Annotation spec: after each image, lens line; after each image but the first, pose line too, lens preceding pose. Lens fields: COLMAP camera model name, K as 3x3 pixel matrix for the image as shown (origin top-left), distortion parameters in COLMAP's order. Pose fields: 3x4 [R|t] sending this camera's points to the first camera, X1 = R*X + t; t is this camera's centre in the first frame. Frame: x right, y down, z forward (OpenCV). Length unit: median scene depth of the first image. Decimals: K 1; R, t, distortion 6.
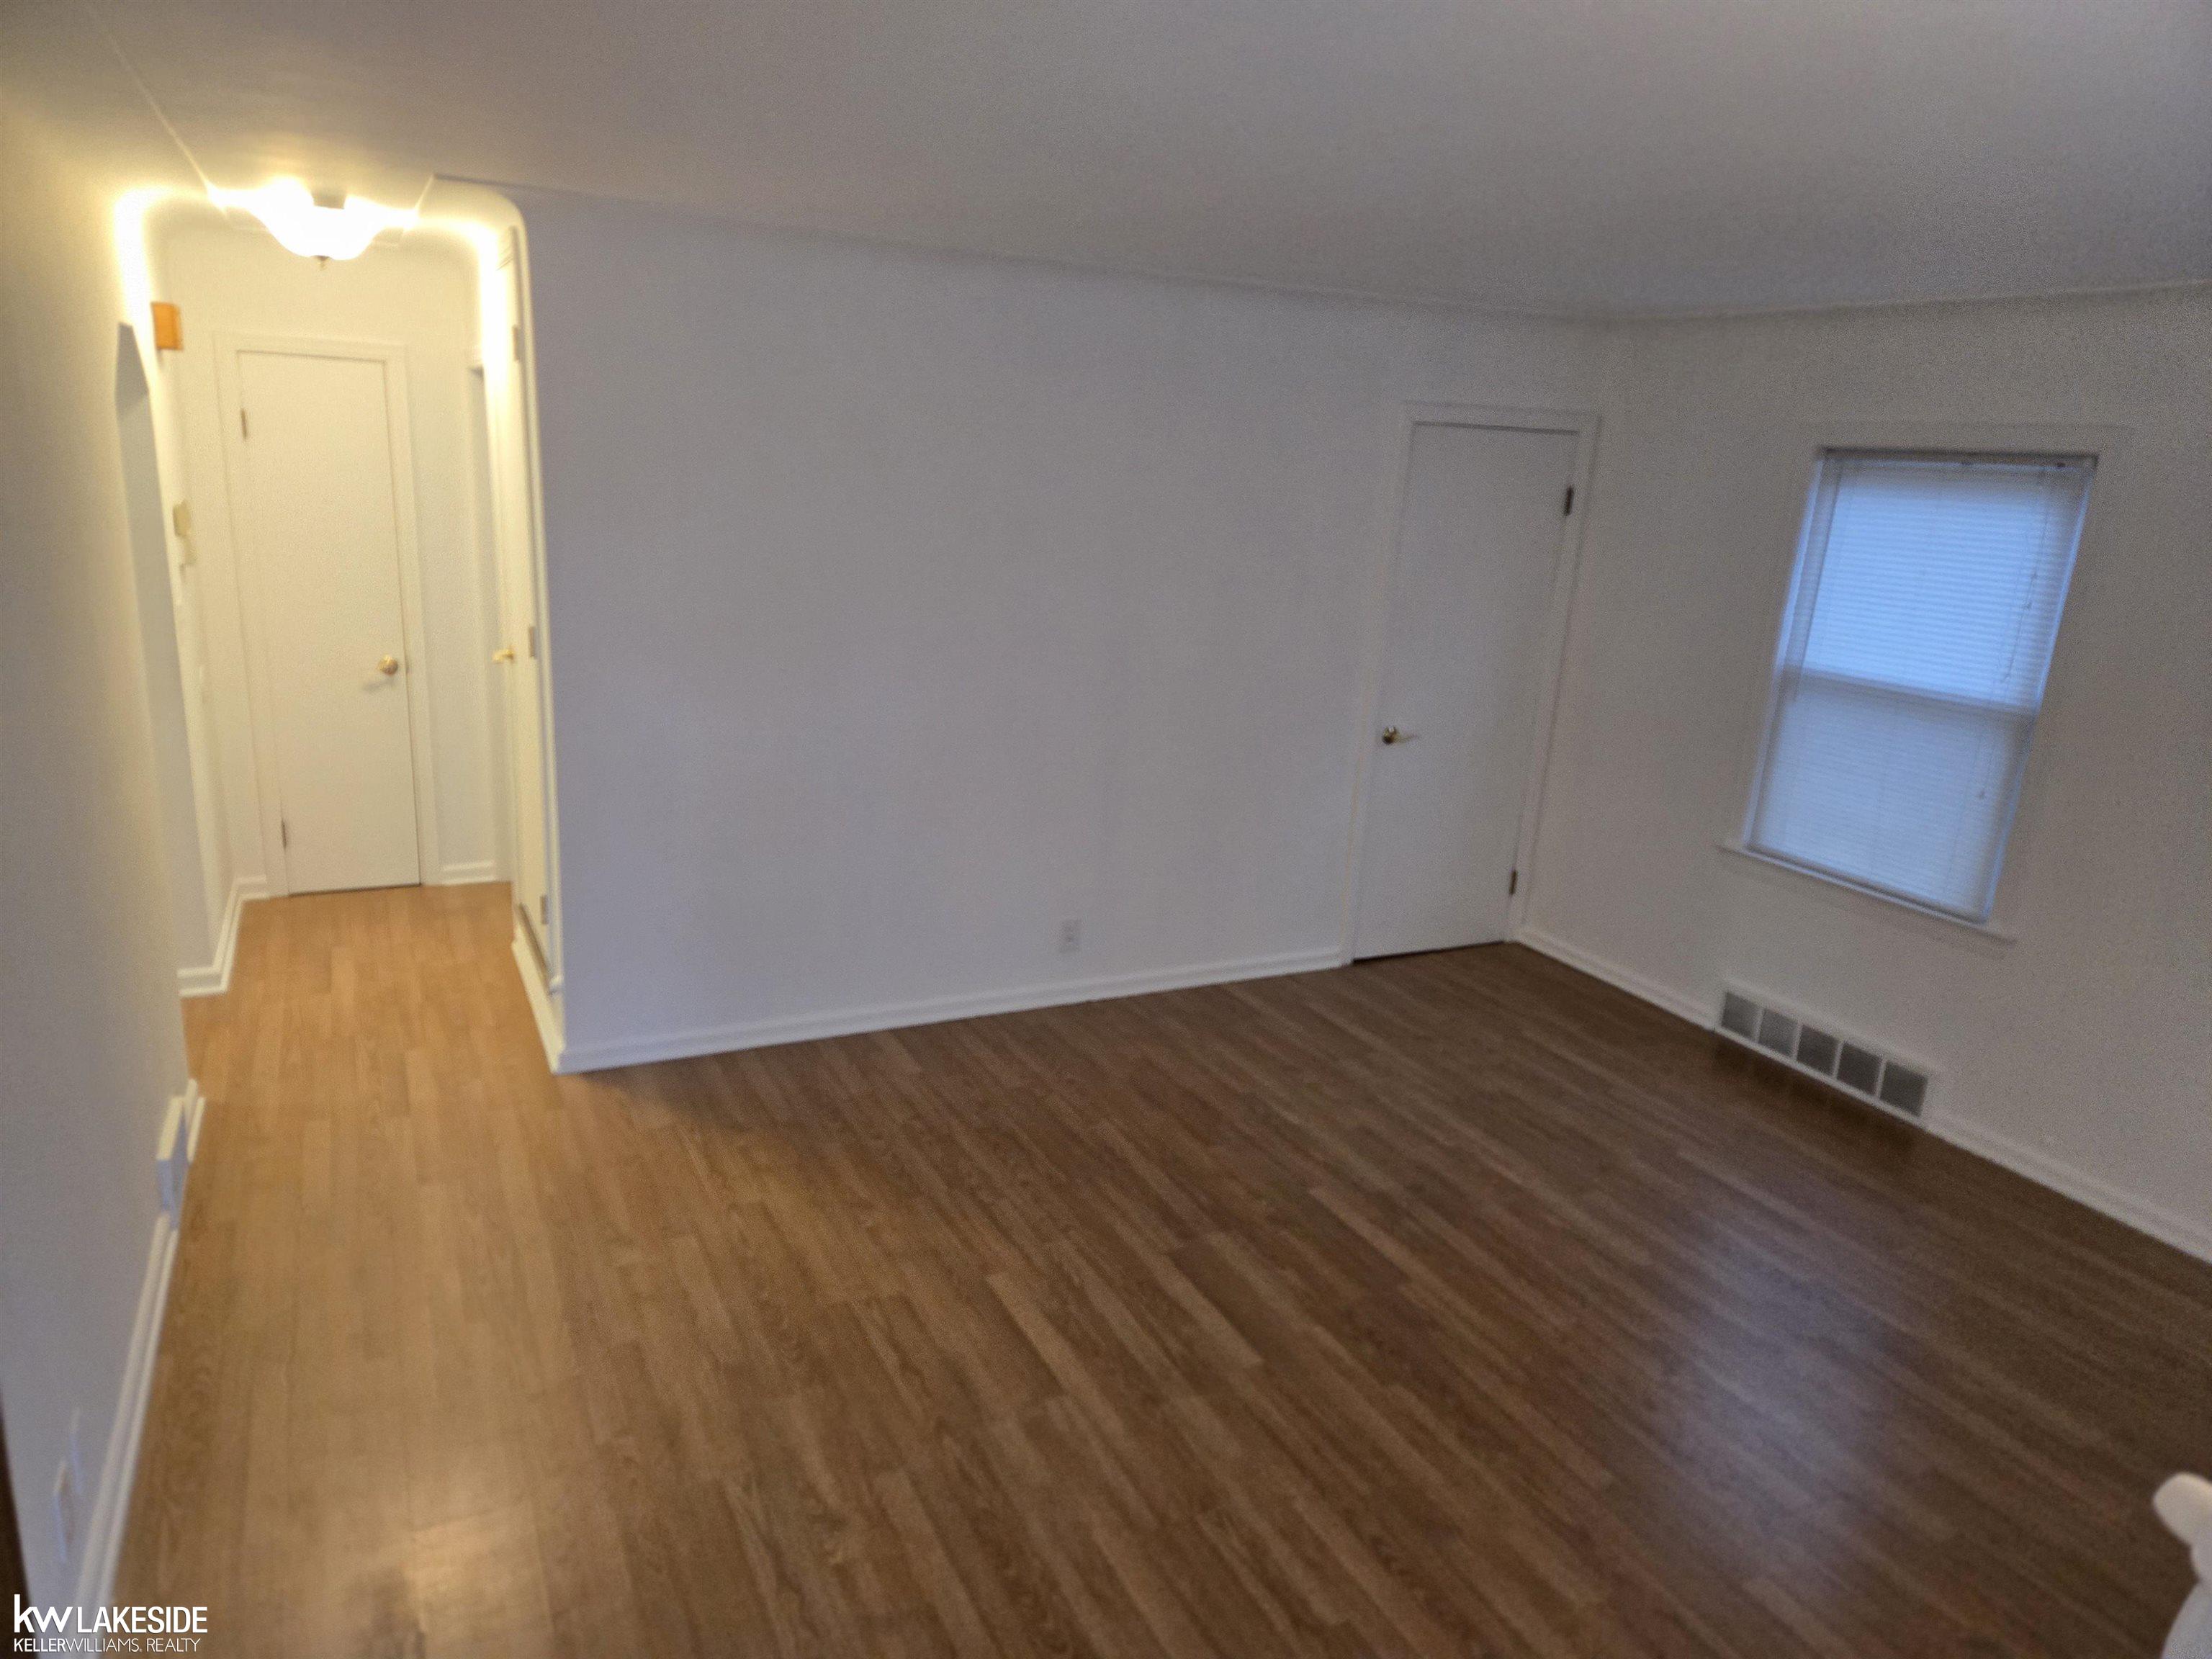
lens RADIAL K [[1484.8, 0, 1113.9], [0, 1484.8, 823.1], [0, 0, 1]] dist [0.069957, -0.058477]
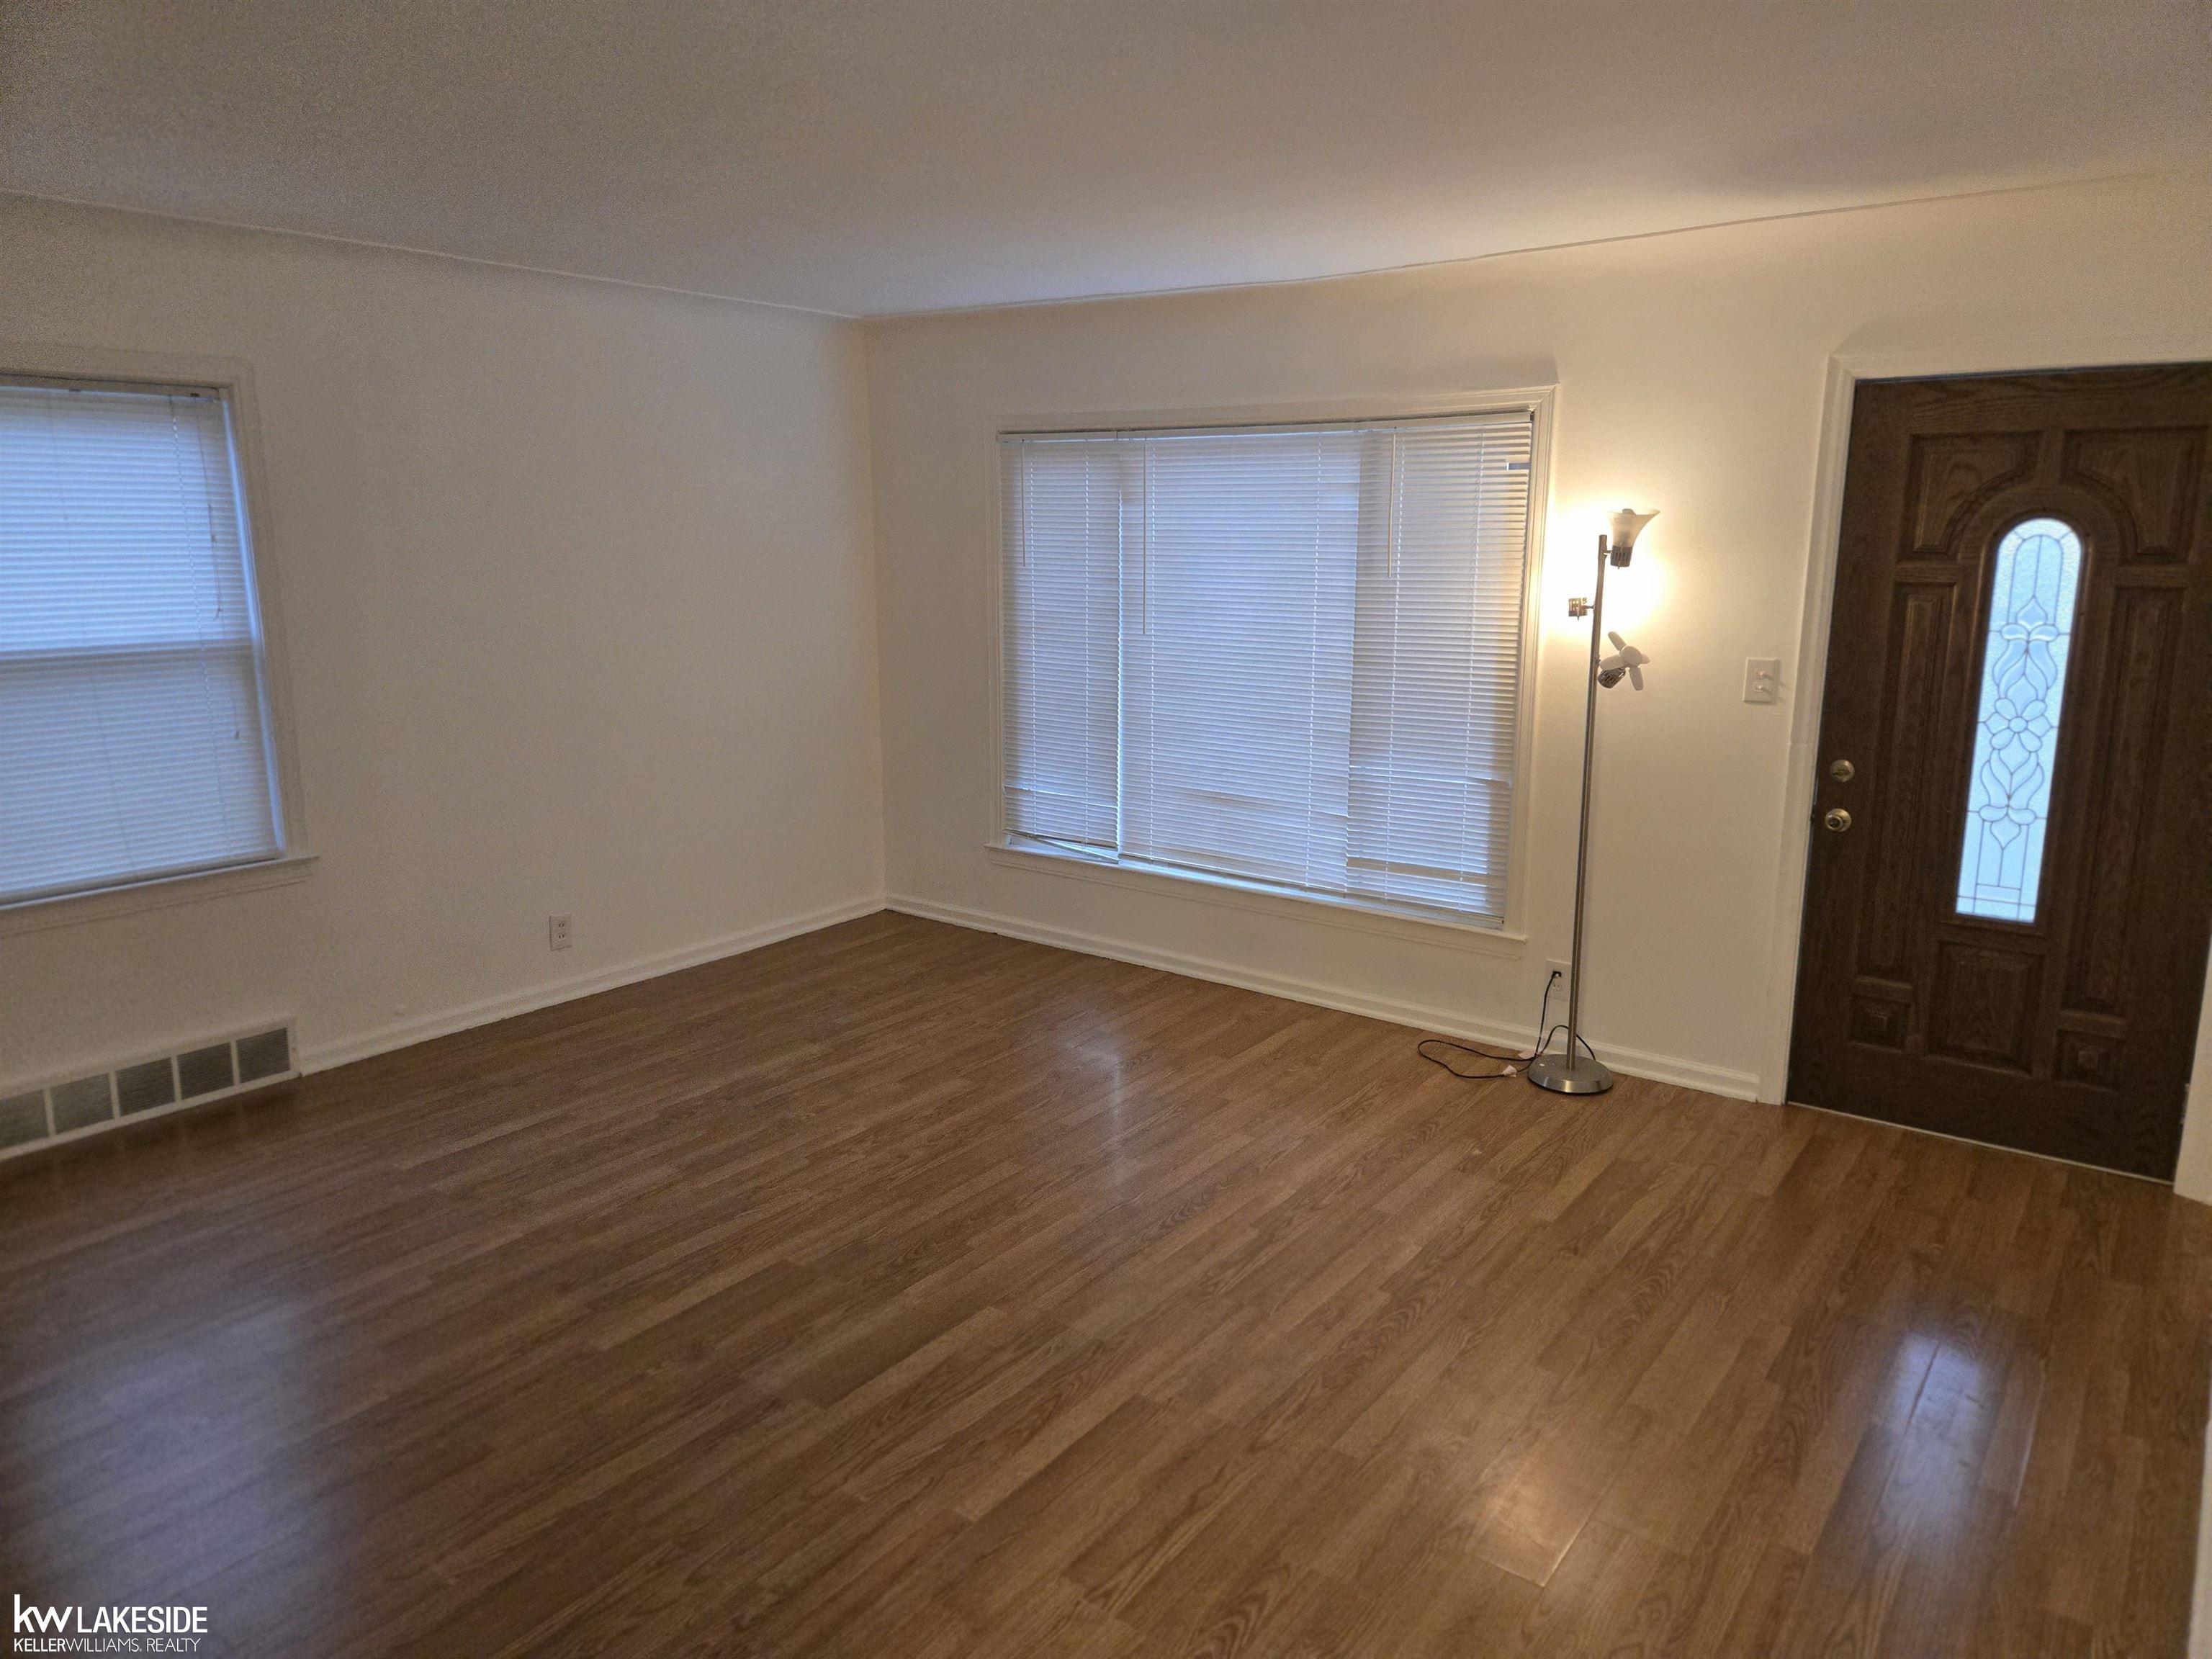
lens RADIAL K [[1484.8, 0, 1113.9], [0, 1484.8, 823.1], [0, 0, 1]] dist [0.069957, -0.058477]
pose [[-0.455926, -0.234136, 0.858669, -0.575874], [0.192164, 0.916125, 0.351836, -0.216978], [-0.869025, 0.325416, -0.372692, 0.956261]]
